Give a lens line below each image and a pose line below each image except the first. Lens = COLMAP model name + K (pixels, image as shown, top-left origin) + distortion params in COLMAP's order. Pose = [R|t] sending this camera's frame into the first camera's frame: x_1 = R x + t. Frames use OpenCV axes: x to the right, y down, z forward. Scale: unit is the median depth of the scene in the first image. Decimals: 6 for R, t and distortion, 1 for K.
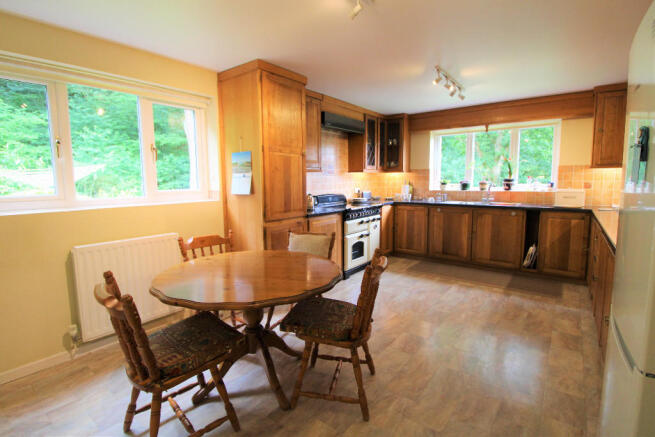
lens RADIAL K [[312.2, 0, 327.8], [0, 312.2, 210.7], [0, 0, 1]] dist [-0.018353, -0.000499]
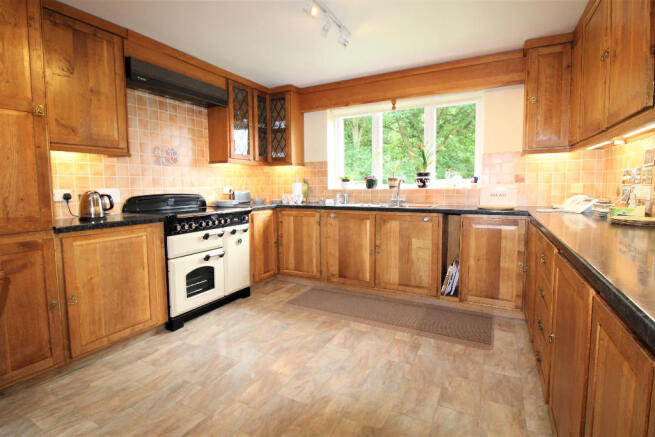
lens RADIAL K [[312.2, 0, 327.8], [0, 312.2, 210.7], [0, 0, 1]] dist [-0.018353, -0.000499]
pose [[0.985477, -0.014219, 0.169211, 0.229012], [0.017795, 0.999649, -0.019633, 0.000543], [-0.168873, 0.022359, 0.985384, 0.302240]]
